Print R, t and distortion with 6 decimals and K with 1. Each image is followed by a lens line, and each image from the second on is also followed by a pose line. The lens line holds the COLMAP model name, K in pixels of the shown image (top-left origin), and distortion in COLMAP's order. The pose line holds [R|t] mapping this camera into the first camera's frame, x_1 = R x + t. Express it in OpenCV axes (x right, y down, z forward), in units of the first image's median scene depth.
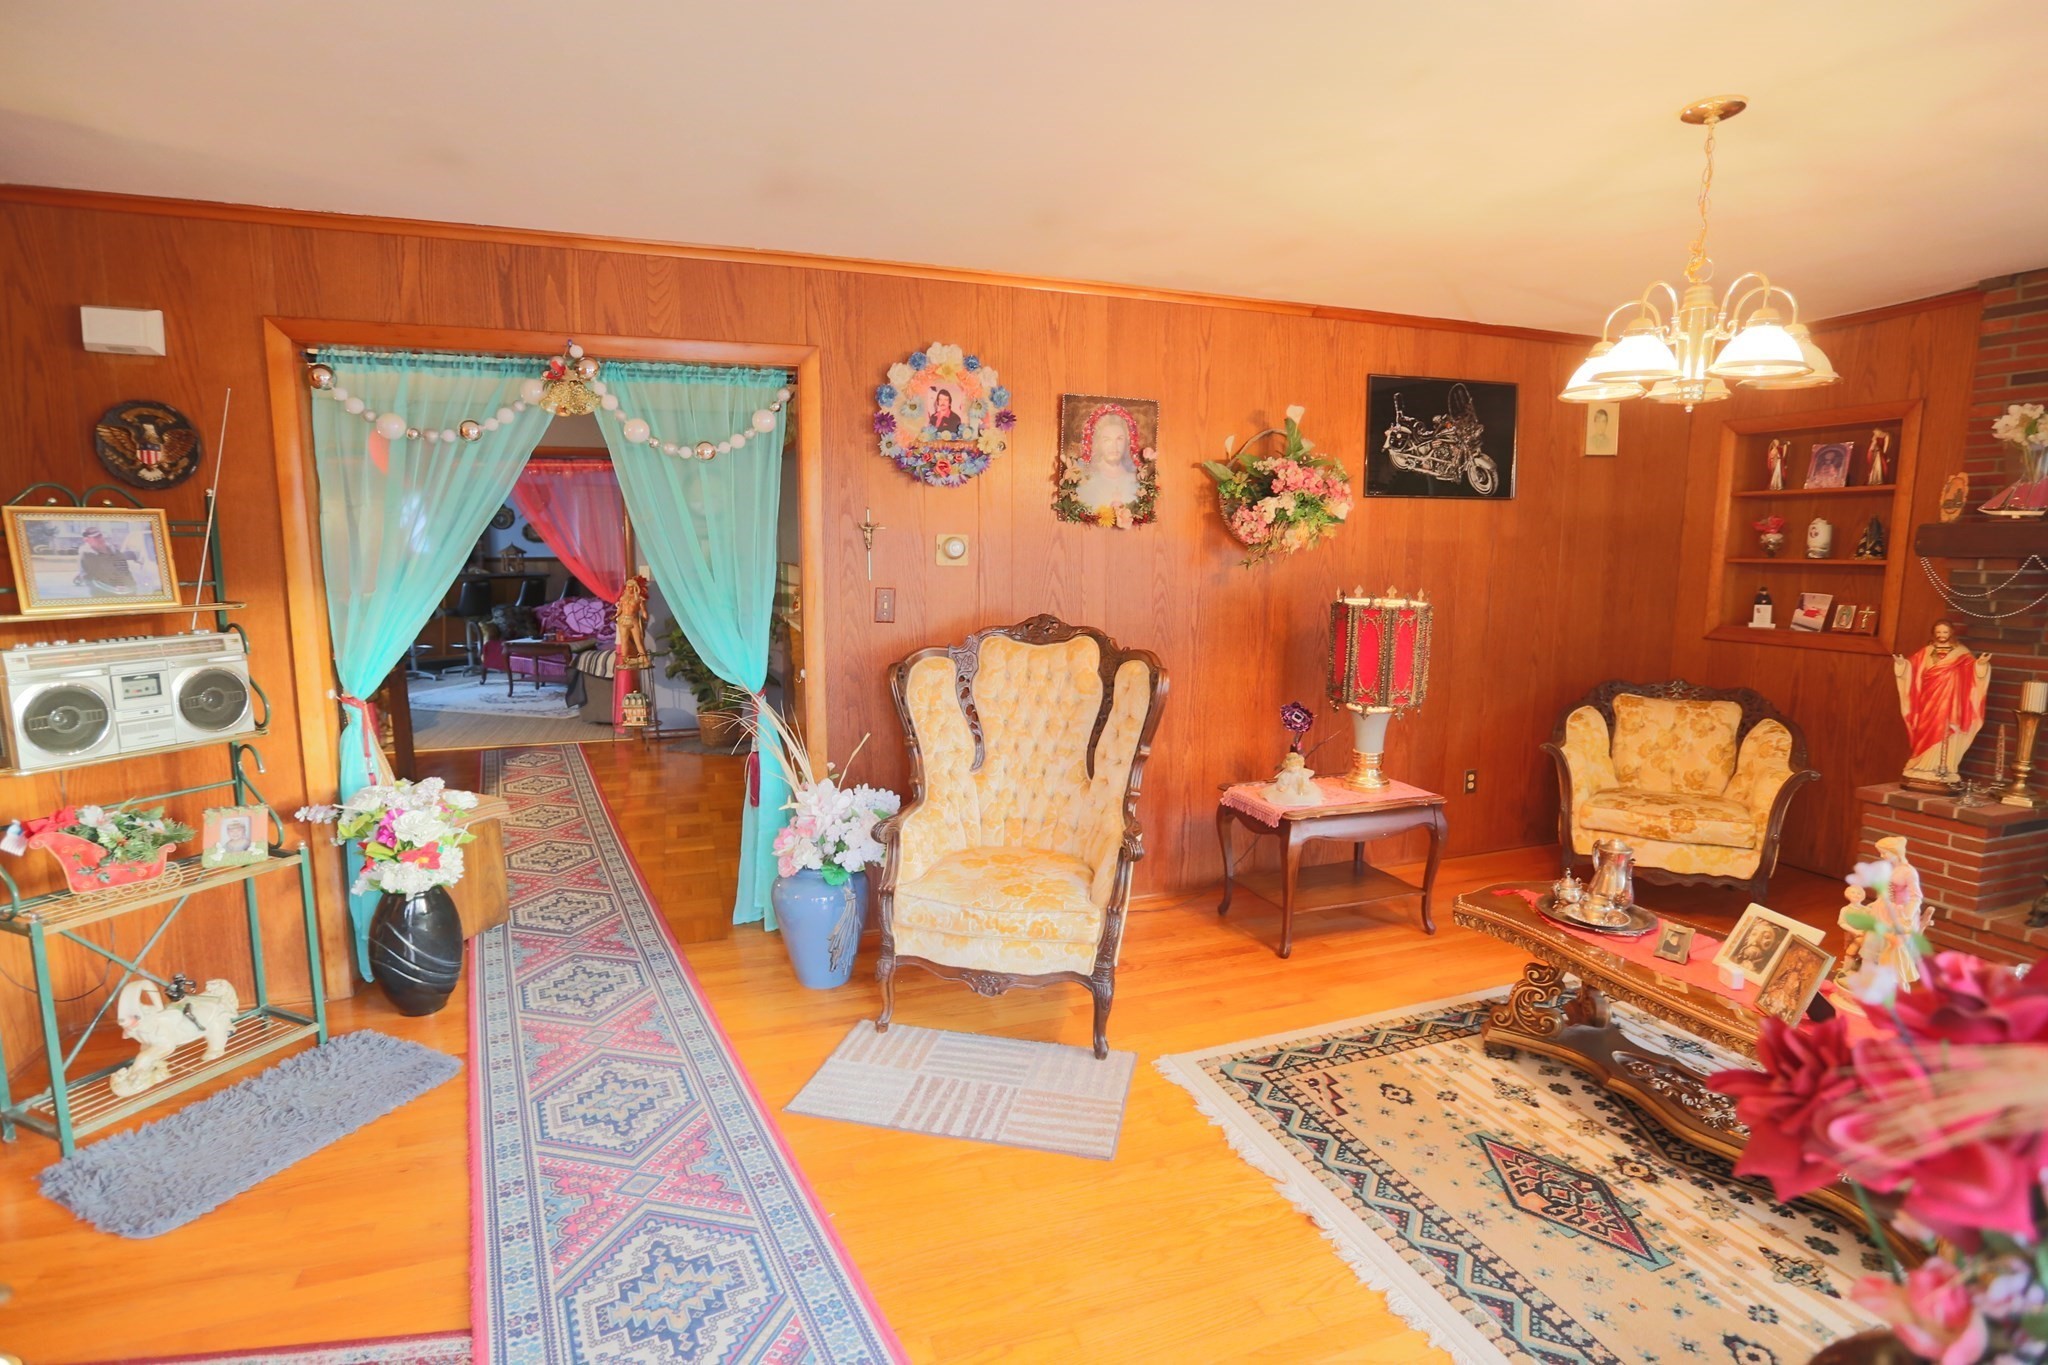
lens RADIAL K [[991.1, 0, 1017.9], [0, 991.1, 678.2], [0, 0, 1]] dist [-0.040412, 0.013367]
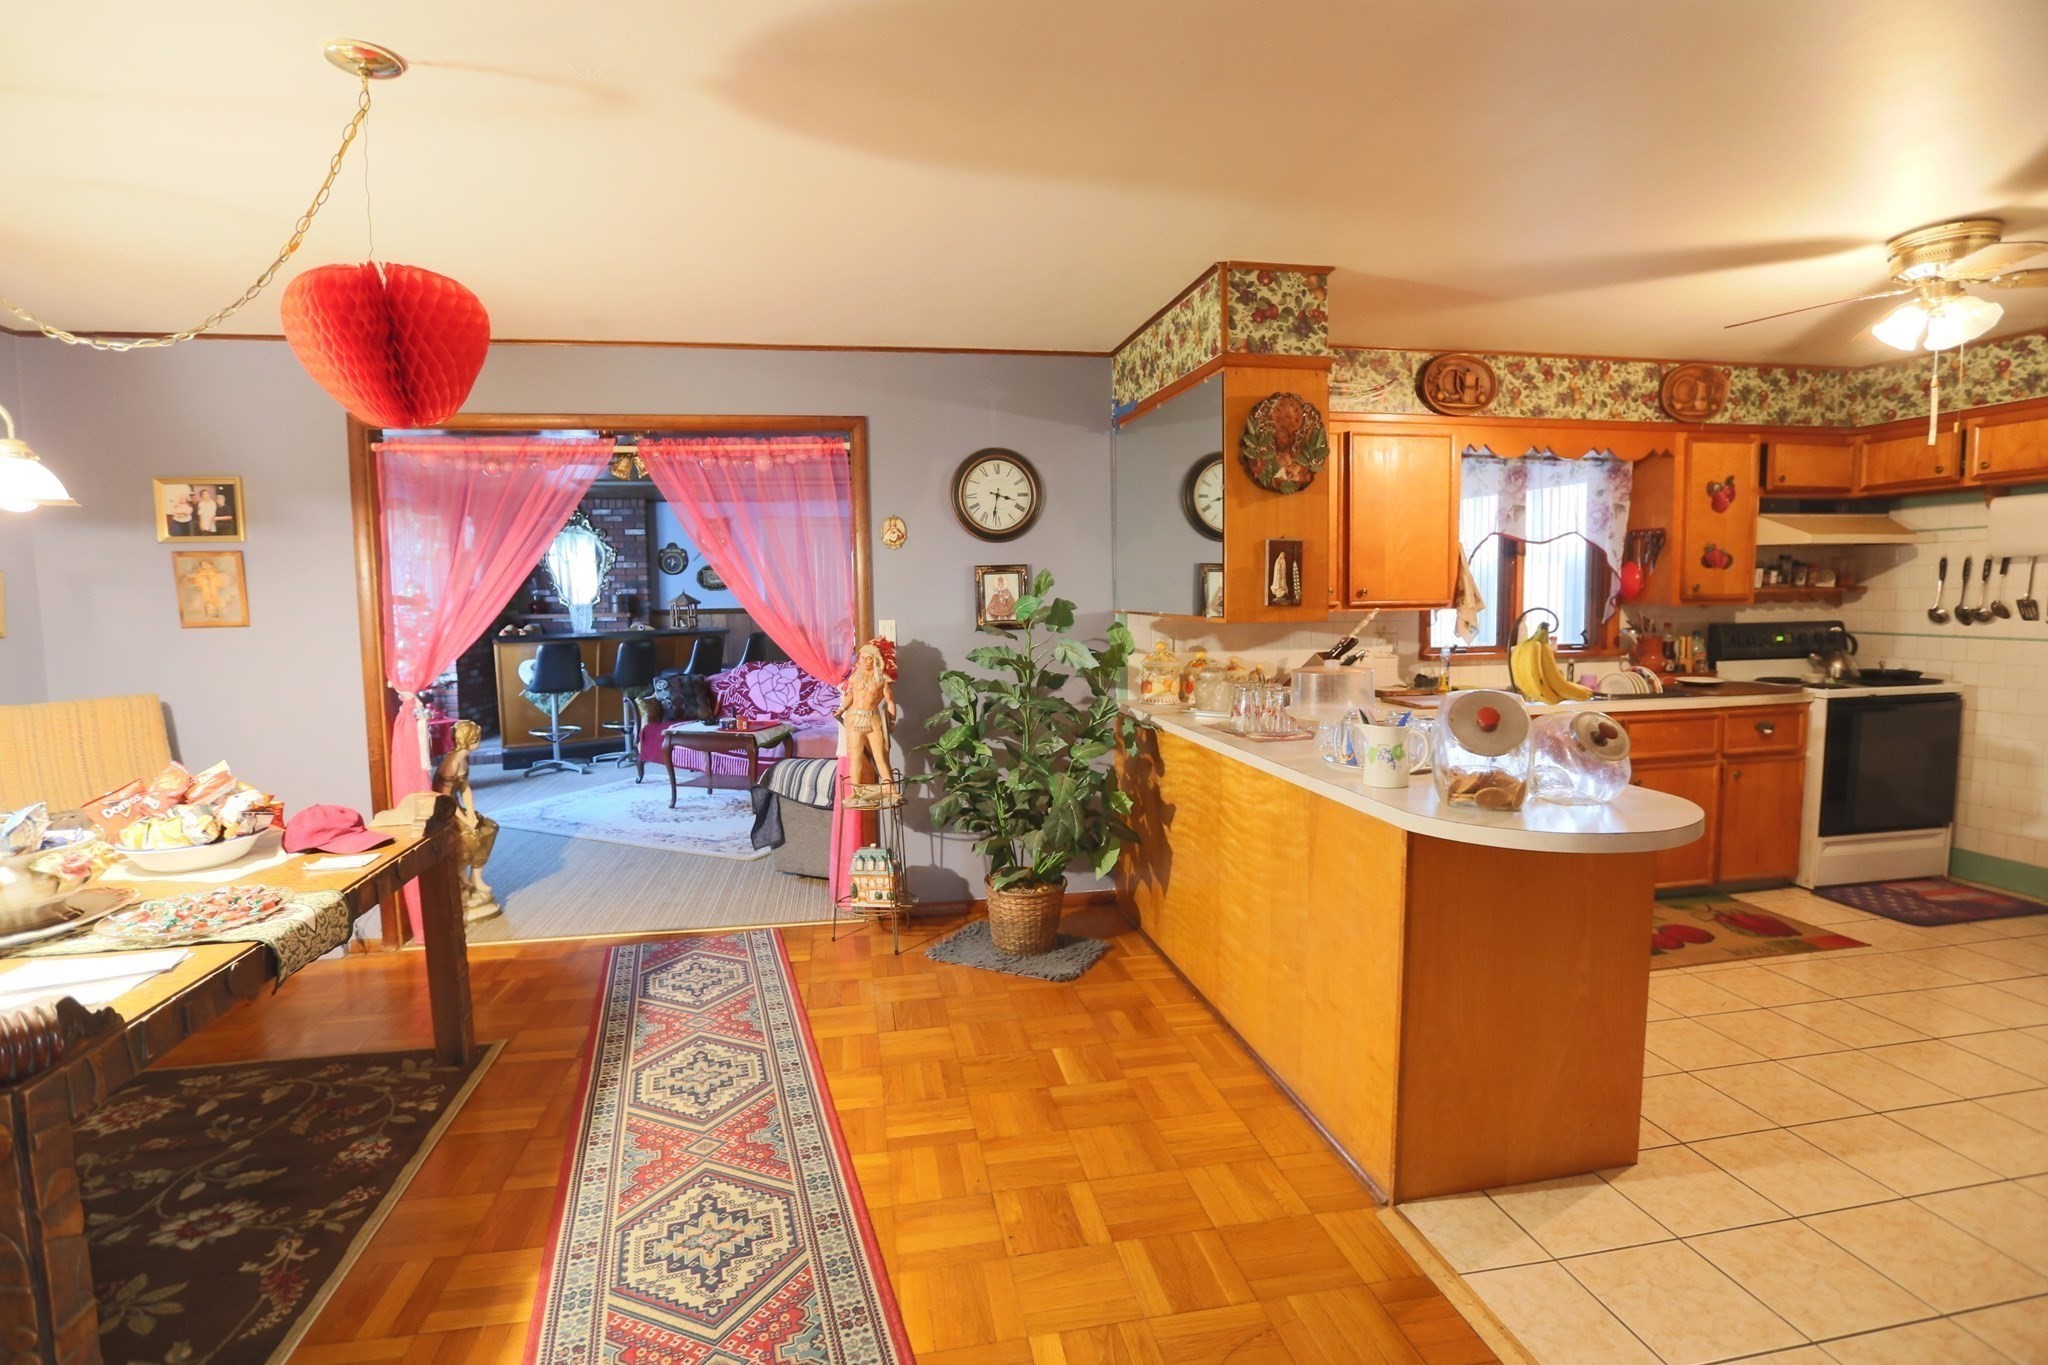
lens RADIAL K [[991.1, 0, 1020.7], [0, 991.1, 675.9], [0, 0, 1]] dist [-0.040412, 0.013367]
pose [[0.988031, -0.004540, -0.154190, -0.169614], [-0.003038, 0.998800, -0.048874, -0.042620], [0.154227, 0.048757, 0.986832, 0.353105]]
